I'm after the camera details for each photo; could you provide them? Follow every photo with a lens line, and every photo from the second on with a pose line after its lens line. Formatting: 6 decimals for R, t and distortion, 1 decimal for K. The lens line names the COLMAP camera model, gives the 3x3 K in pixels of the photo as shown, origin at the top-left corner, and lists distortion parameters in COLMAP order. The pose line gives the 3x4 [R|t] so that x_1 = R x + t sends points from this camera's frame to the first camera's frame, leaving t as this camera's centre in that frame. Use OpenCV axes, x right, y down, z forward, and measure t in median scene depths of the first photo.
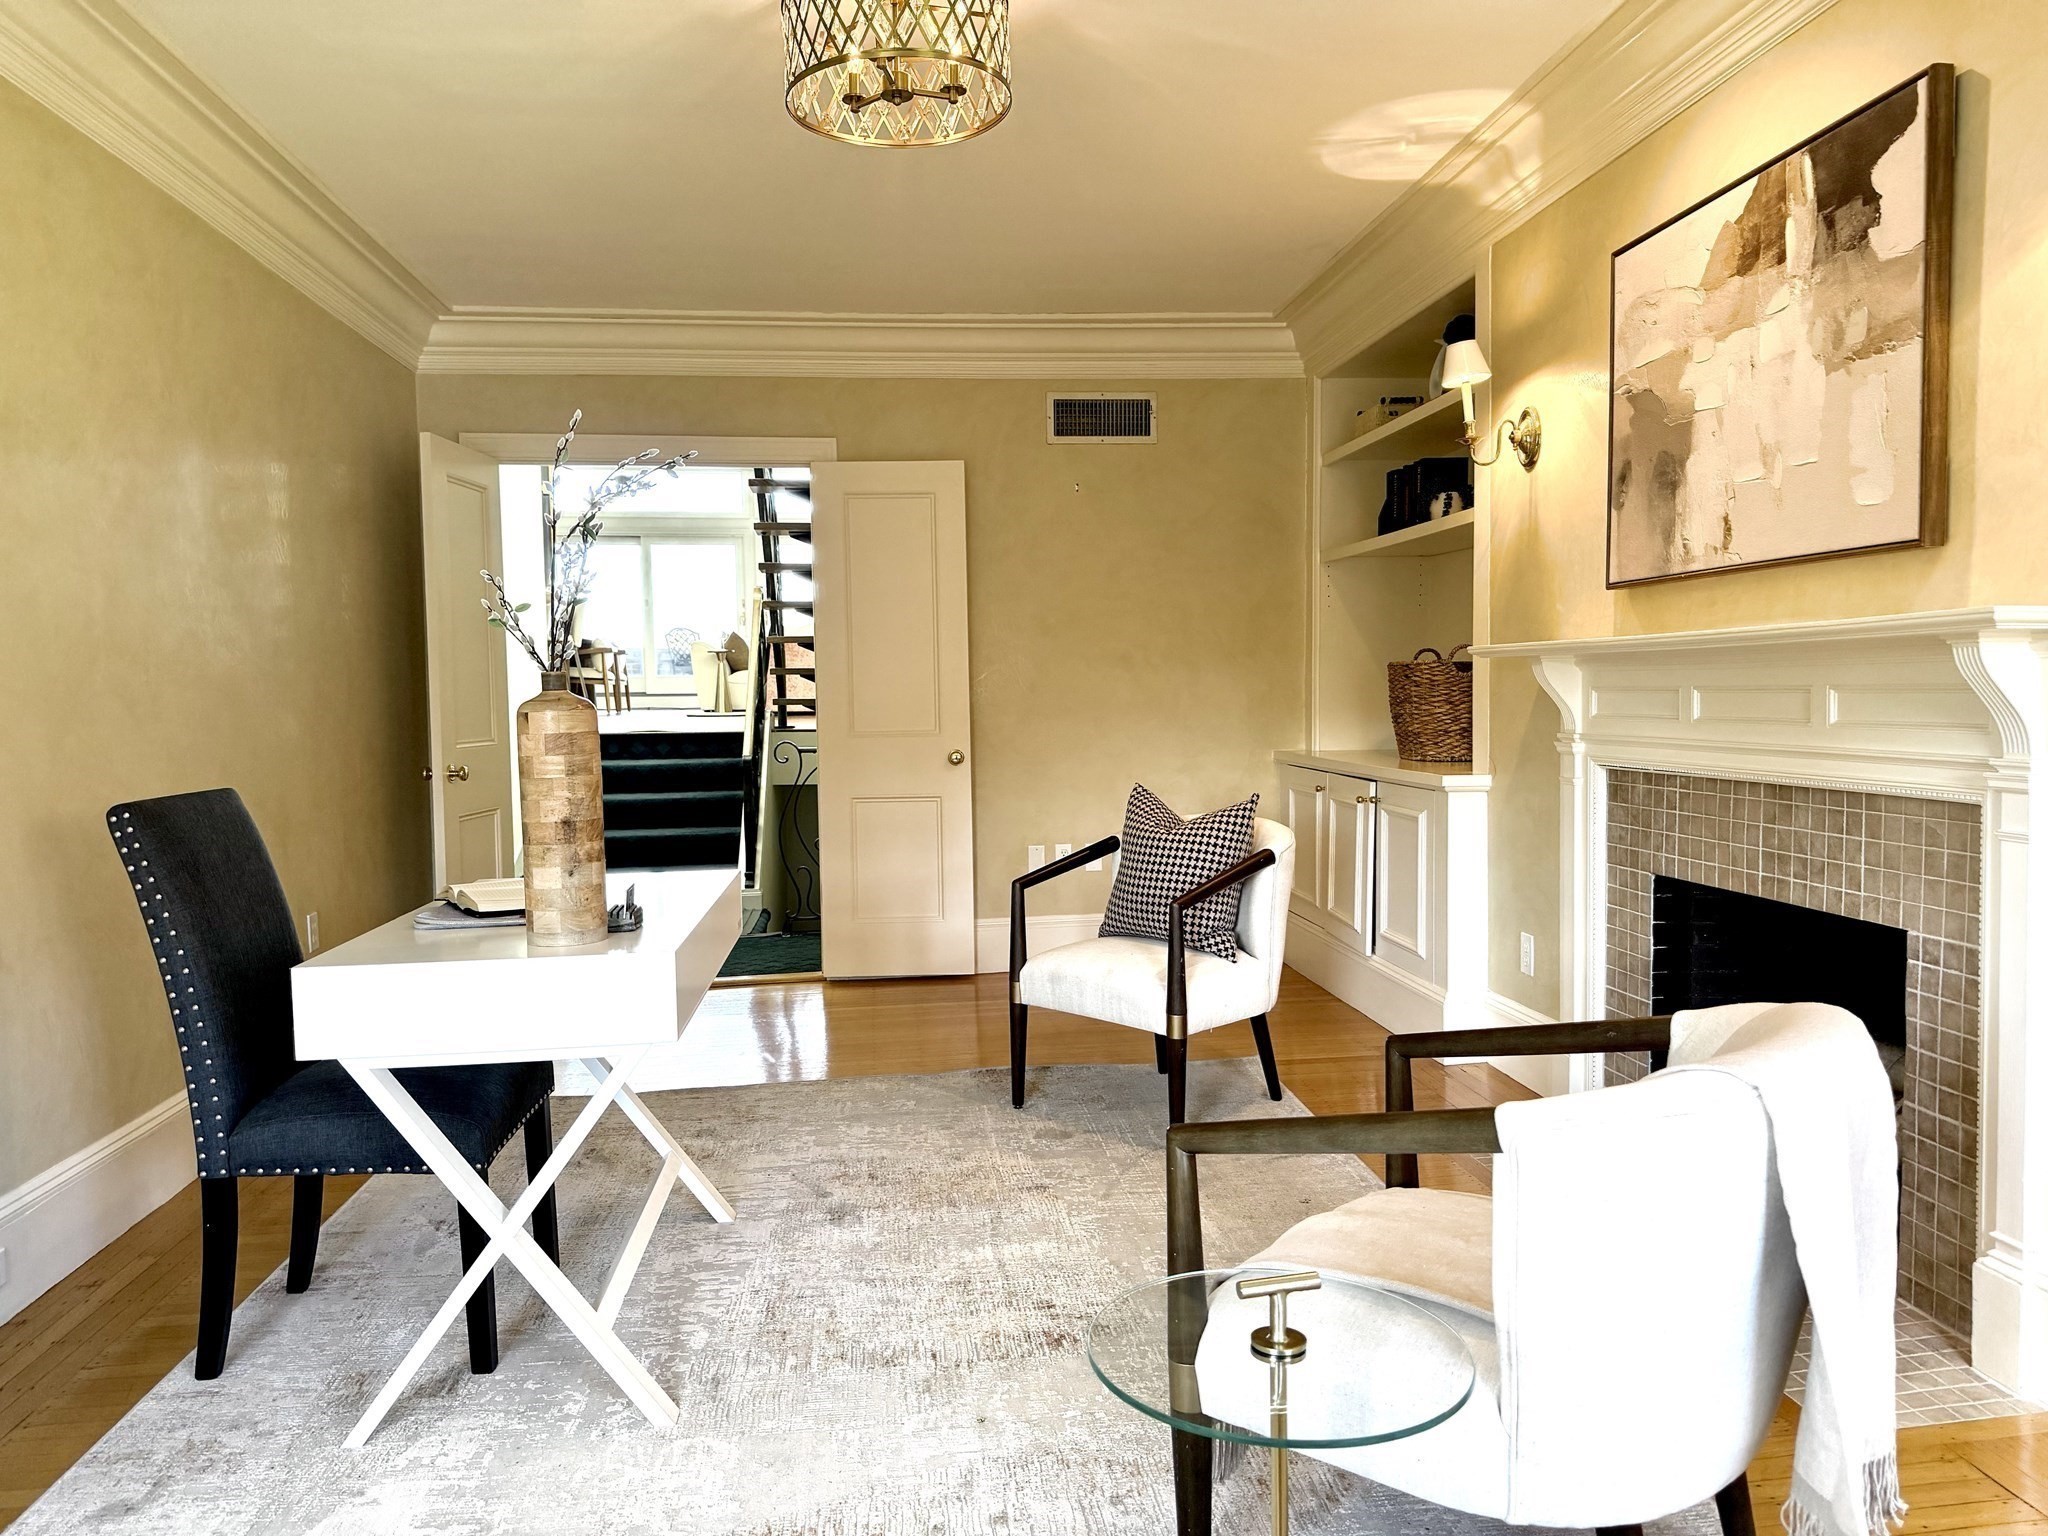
lens RADIAL K [[1442.7, 0, 1022.8], [0, 1442.7, 766.2], [0, 0, 1]] dist [0.076253, -0.099622]
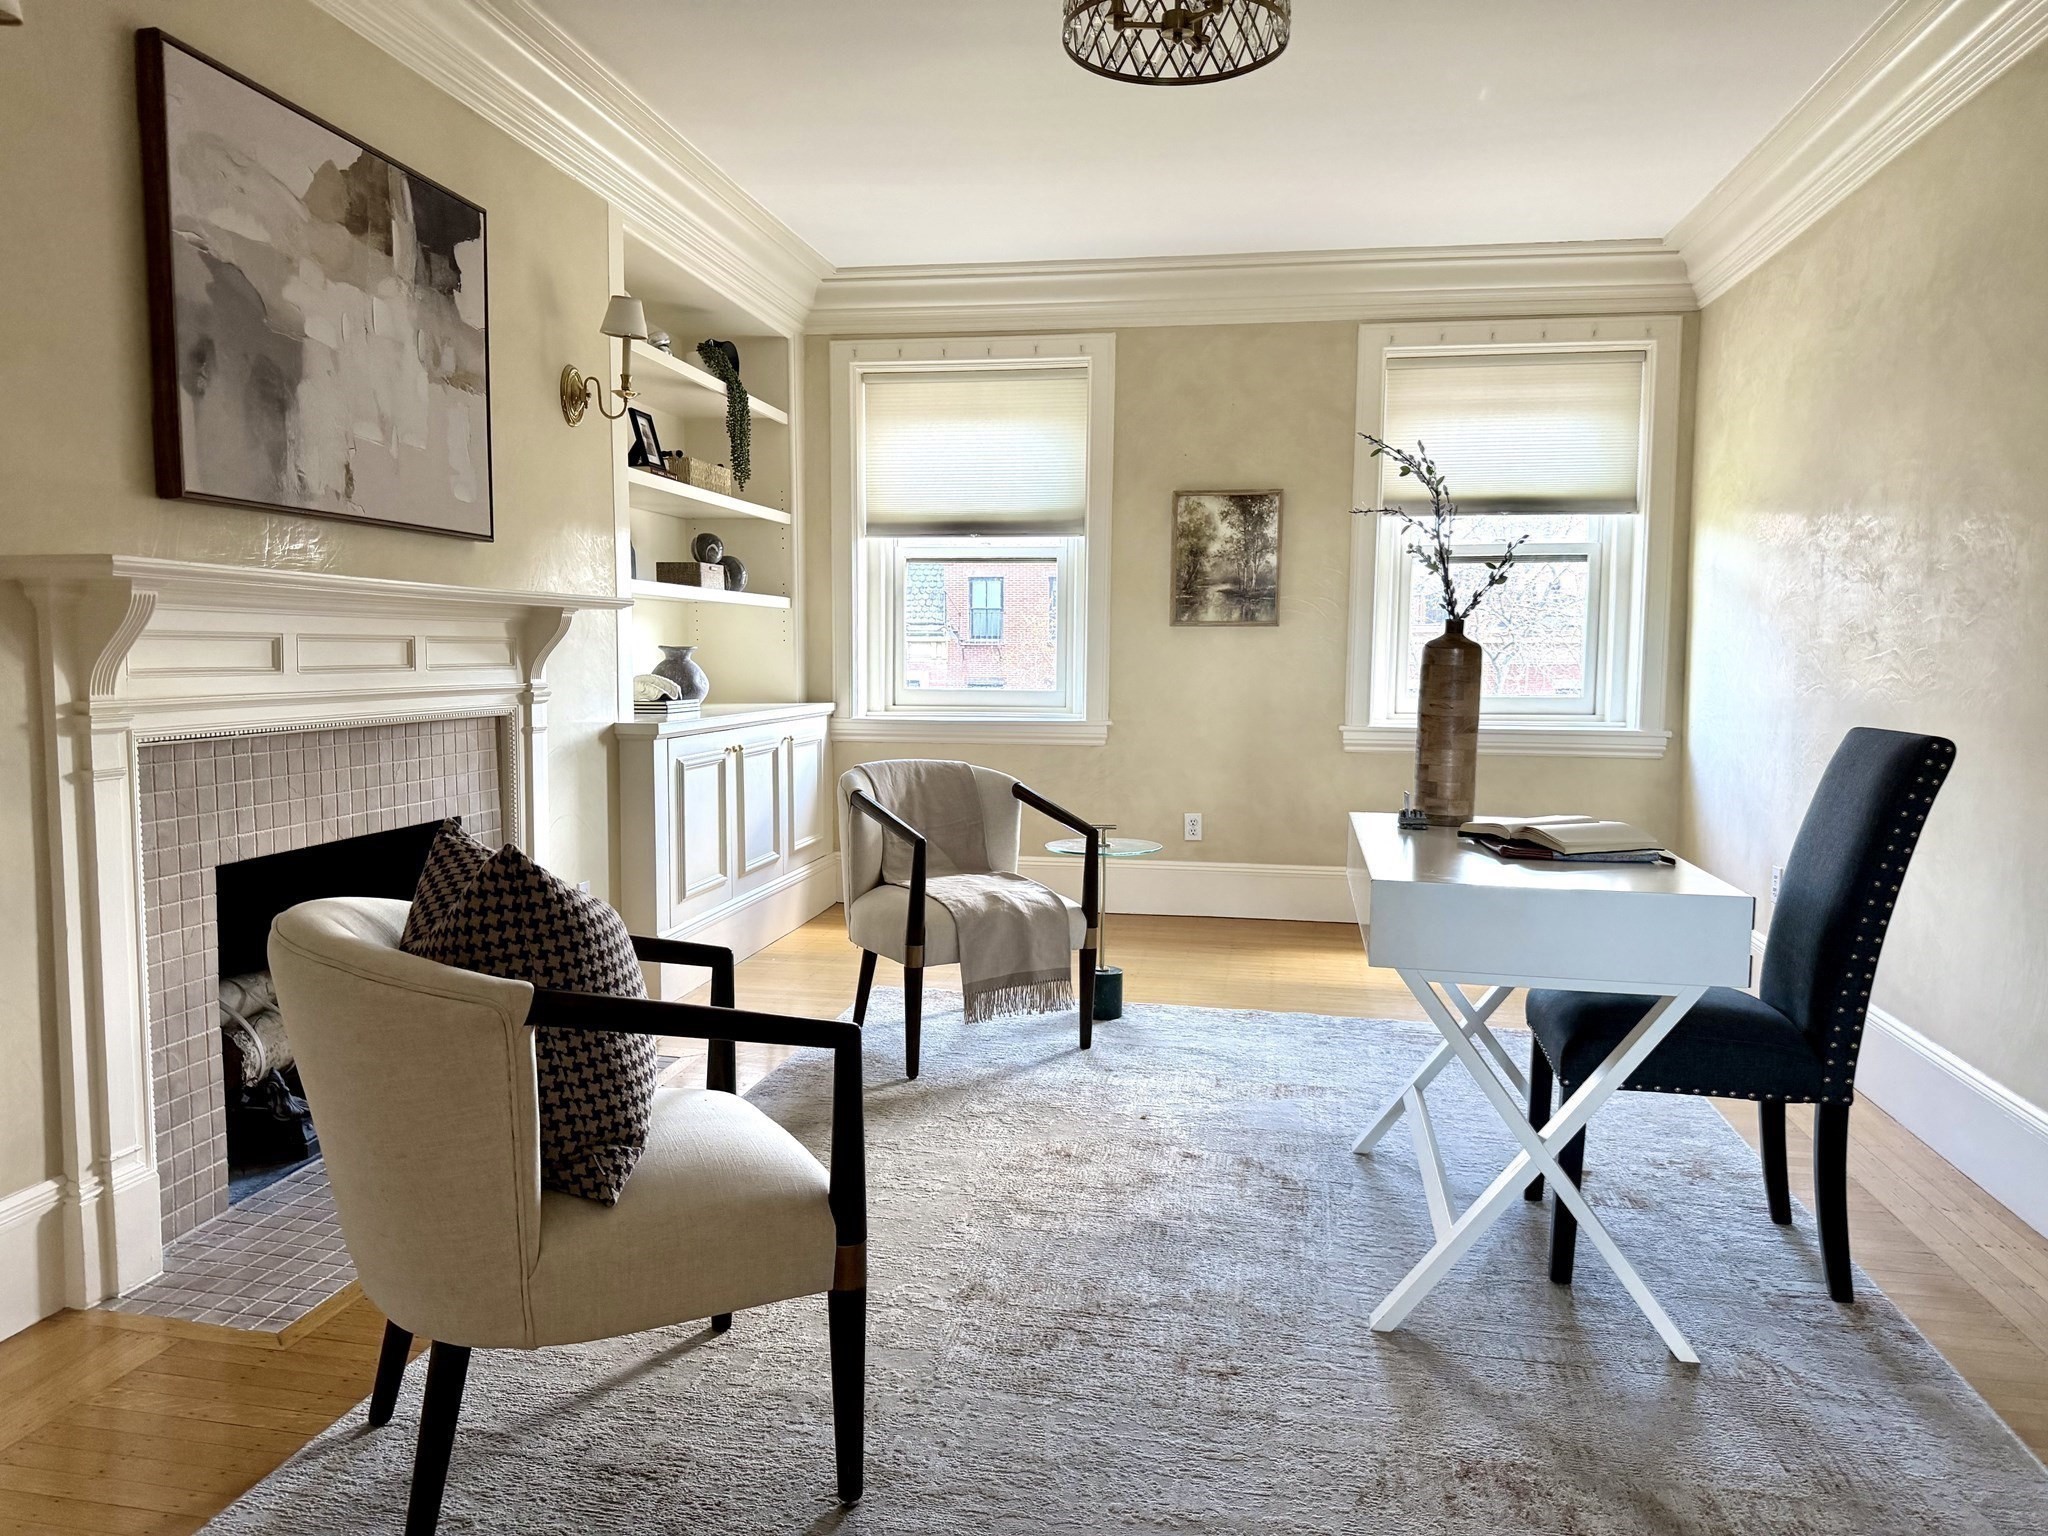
lens RADIAL K [[1442.7, 0, 1021.4], [0, 1442.7, 768.0], [0, 0, 1]] dist [0.076253, -0.099622]
pose [[-0.961924, -0.020025, 0.272583, -0.249710], [0.016263, 0.991352, 0.130220, -0.091256], [-0.272833, 0.129694, -0.953279, 1.927655]]
